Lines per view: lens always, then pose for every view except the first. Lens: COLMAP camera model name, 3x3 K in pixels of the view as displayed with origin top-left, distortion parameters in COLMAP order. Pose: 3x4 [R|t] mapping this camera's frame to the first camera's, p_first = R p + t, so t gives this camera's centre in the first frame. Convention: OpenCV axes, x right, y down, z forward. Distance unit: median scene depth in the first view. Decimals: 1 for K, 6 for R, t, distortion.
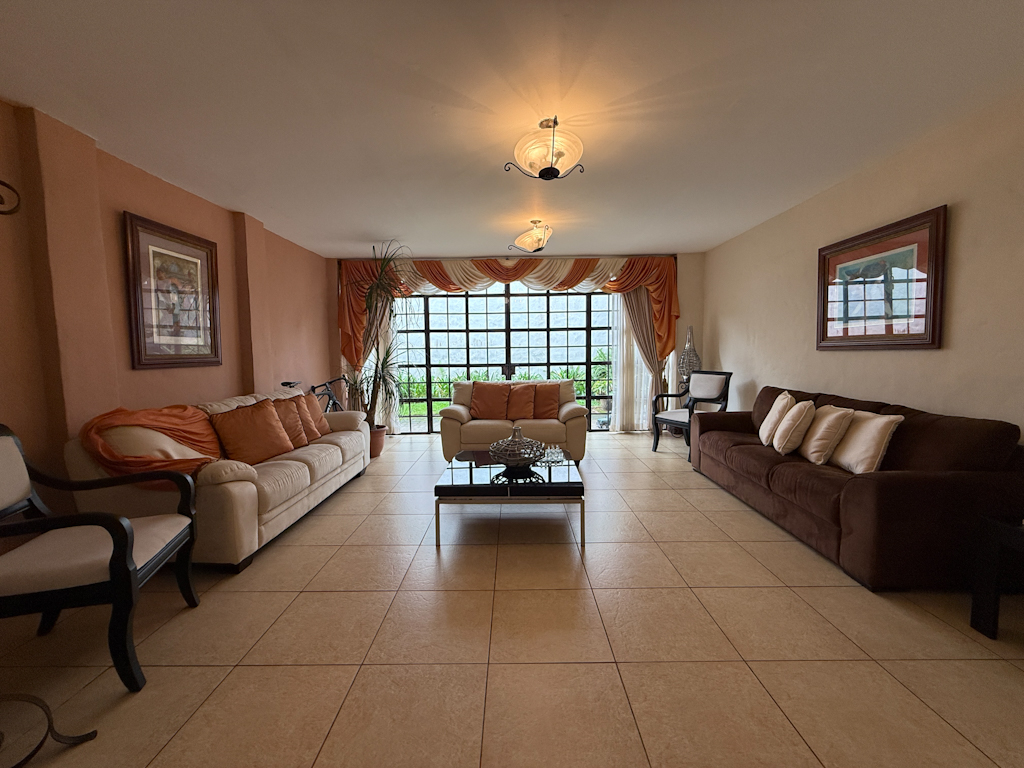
lens RADIAL K [[408.8, 0, 506.5], [0, 408.8, 379.6], [0, 0, 1]] dist [-0.002459, 0.000454]
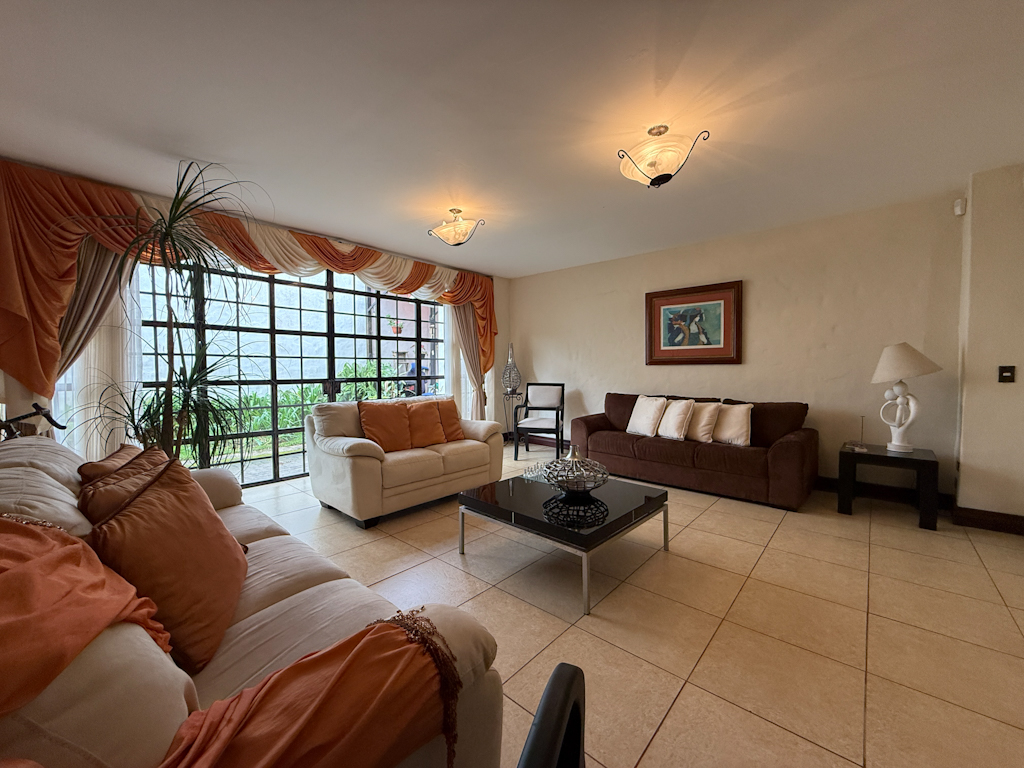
lens RADIAL K [[408.8, 0, 510.7], [0, 408.8, 381.8], [0, 0, 1]] dist [-0.002459, 0.000454]
pose [[0.655283, -0.013594, 0.755261, -0.369502], [0.043637, 0.998850, -0.019883, -0.004455], [-0.754122, 0.045986, 0.655122, 0.269100]]
